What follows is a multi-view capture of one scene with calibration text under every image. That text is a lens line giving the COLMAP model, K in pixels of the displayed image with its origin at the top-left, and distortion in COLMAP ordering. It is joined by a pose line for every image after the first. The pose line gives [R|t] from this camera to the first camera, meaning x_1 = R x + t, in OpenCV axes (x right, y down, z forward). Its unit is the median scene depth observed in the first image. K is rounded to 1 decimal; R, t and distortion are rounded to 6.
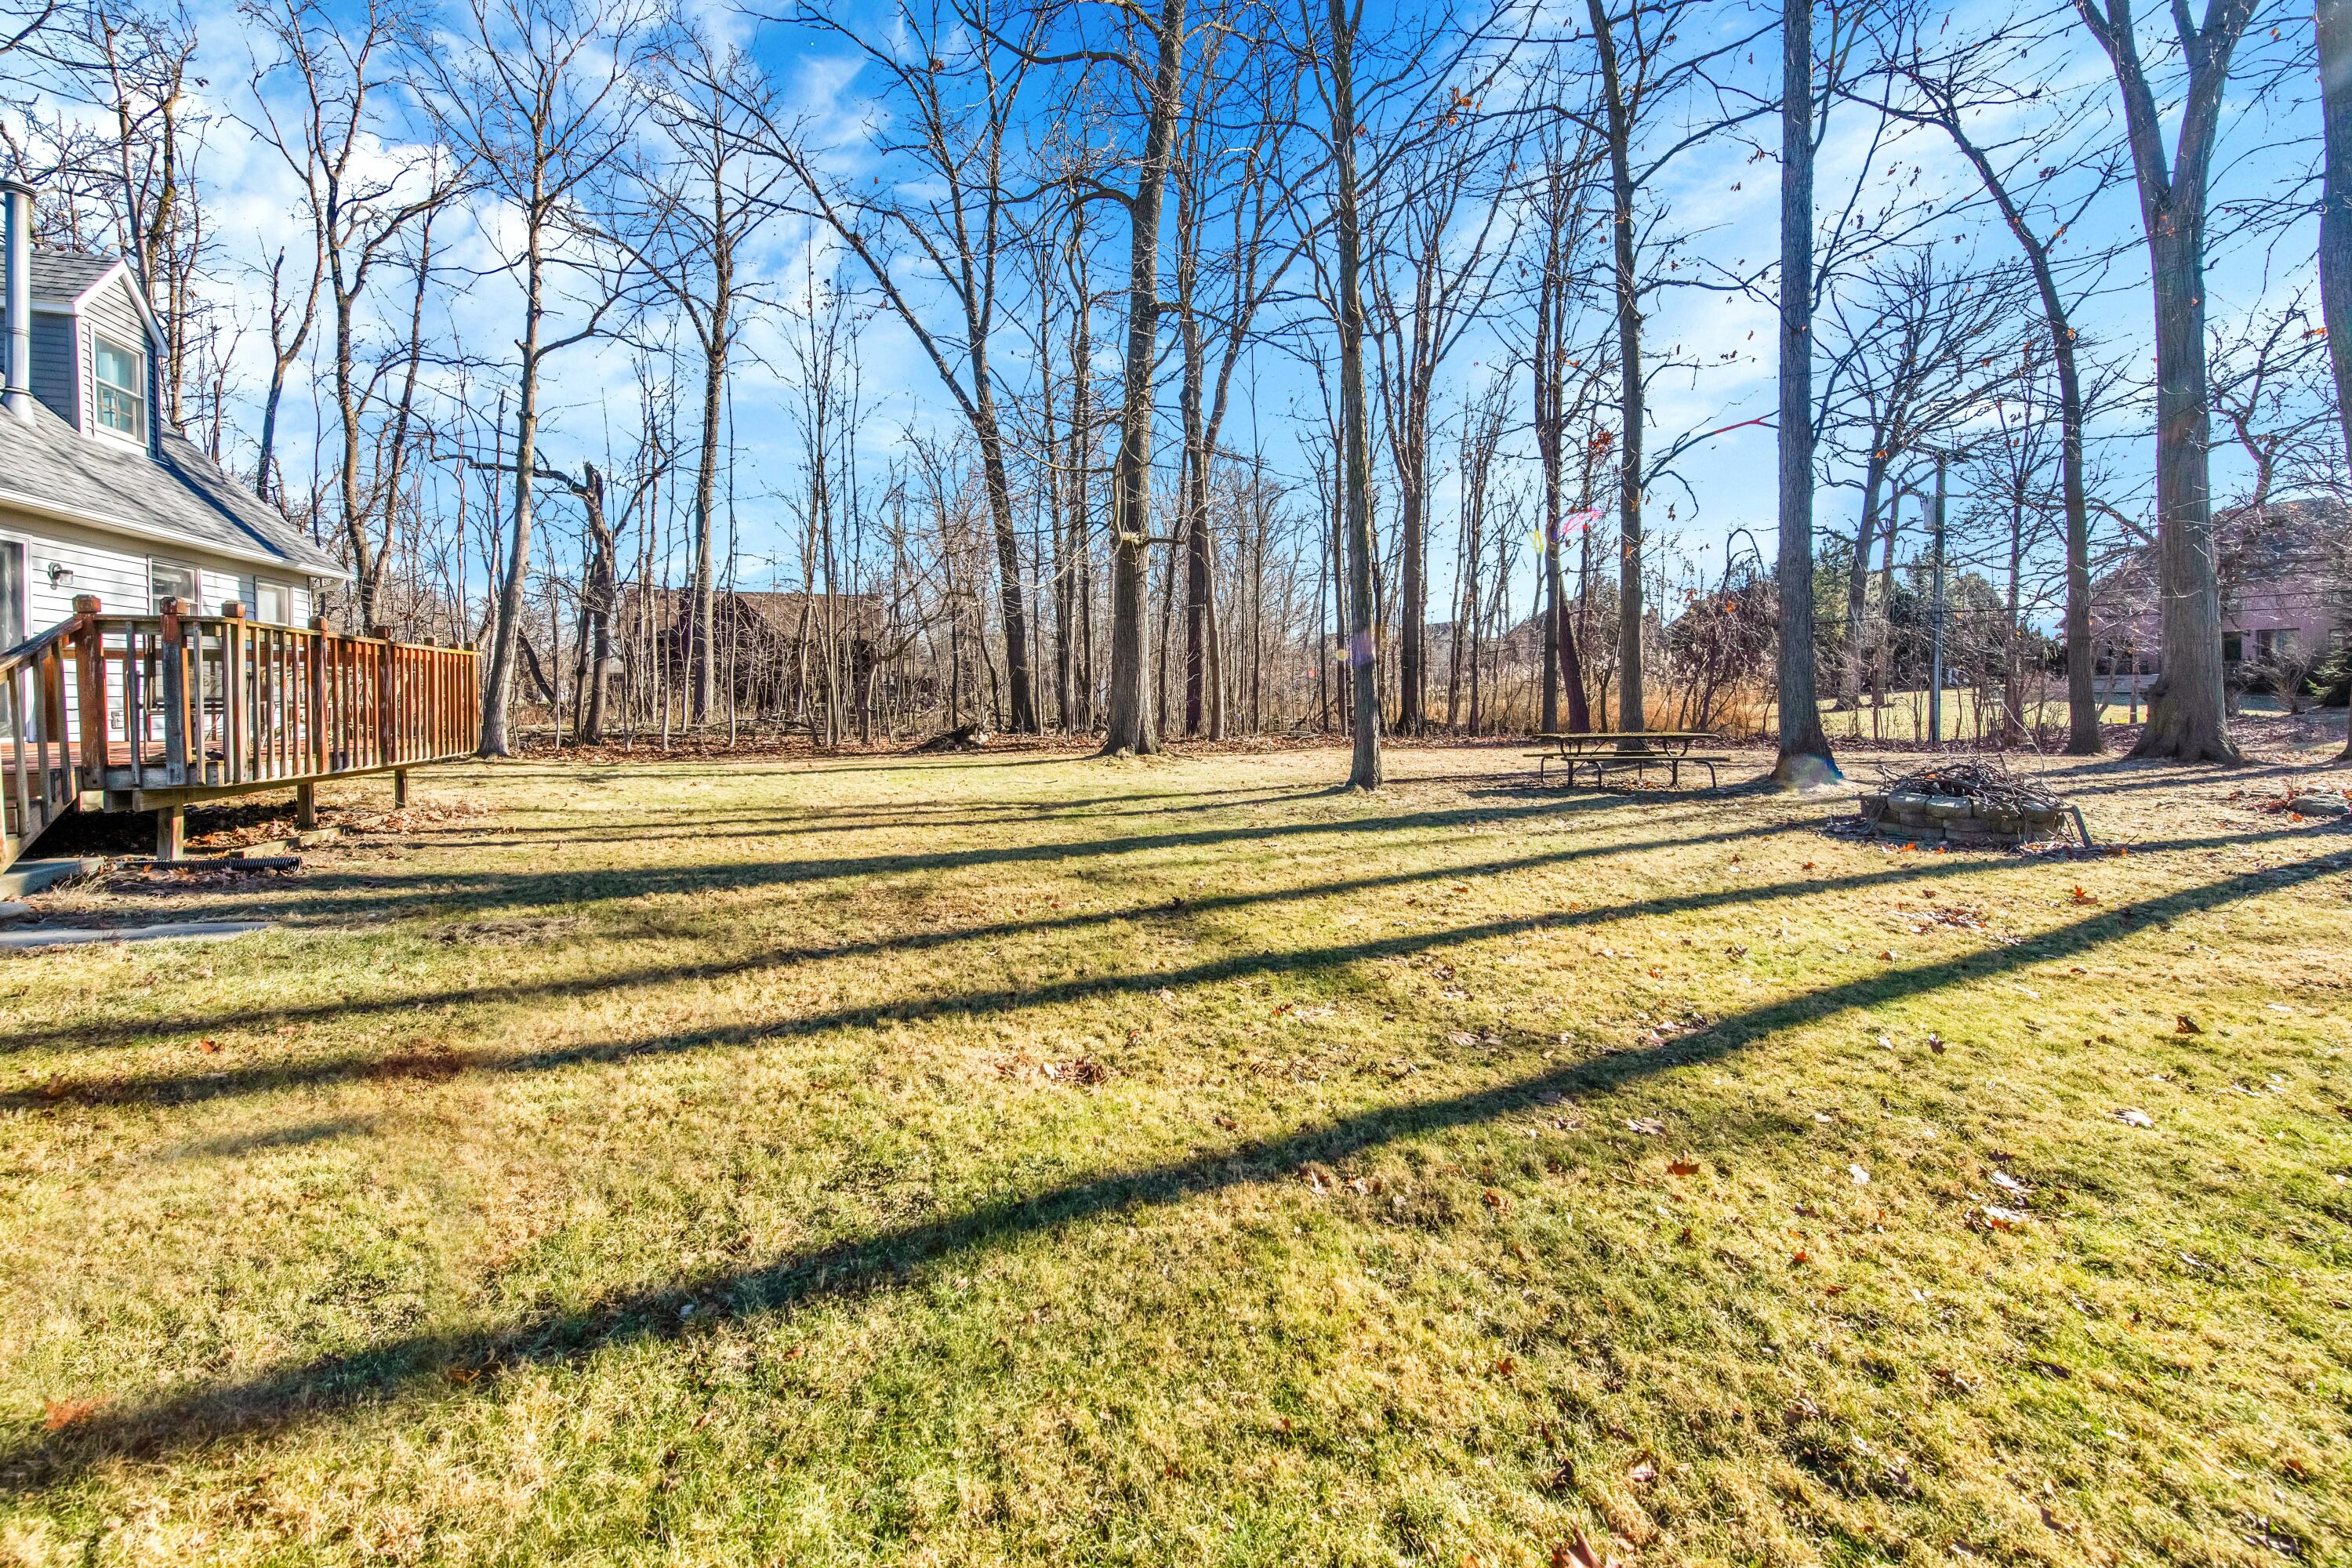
lens RADIAL K [[977.9, 0, 1187.9], [0, 977.9, 699.4], [0, 0, 1]] dist [0.005994, 0.000110]
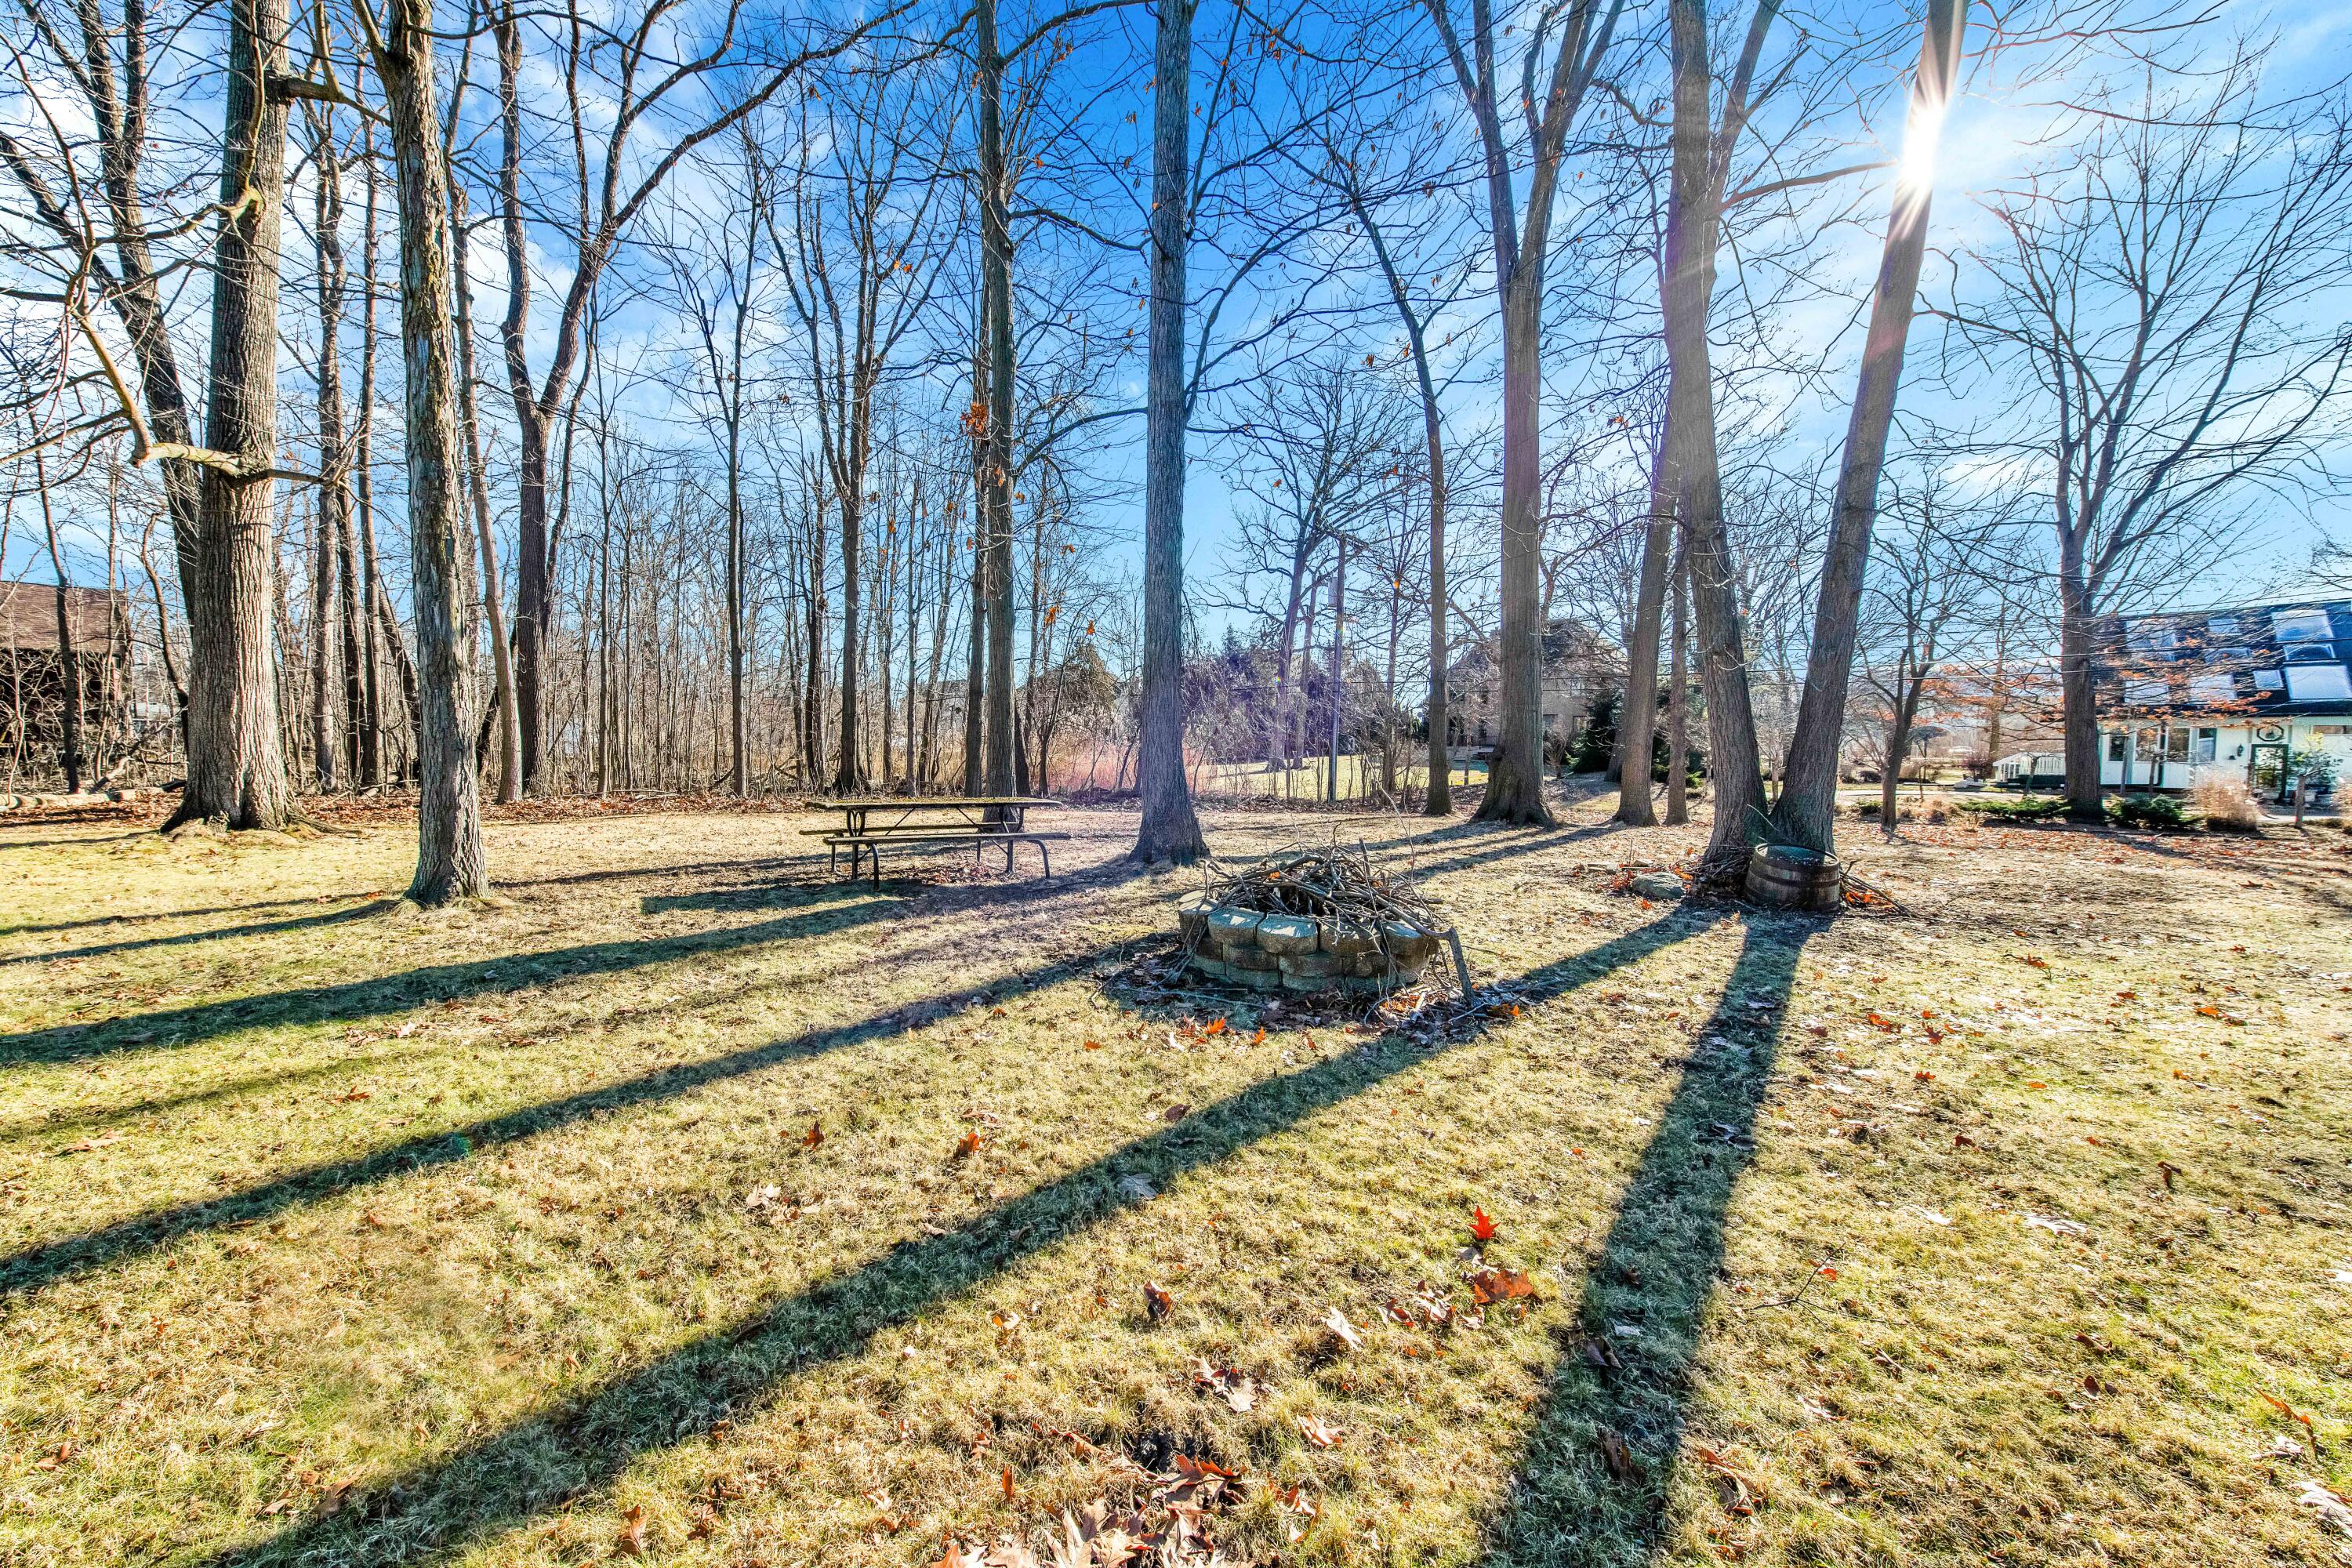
lens RADIAL K [[912.9, 0, 1176.0], [0, 912.9, 784.0], [0, 0, 1]] dist [0.003822, 0.000087]
pose [[0.892386, 0.006702, 0.451222, 0.190955], [-0.019764, 0.999511, 0.024244, 0.003356], [-0.450839, -0.030553, 0.892082, 0.222540]]
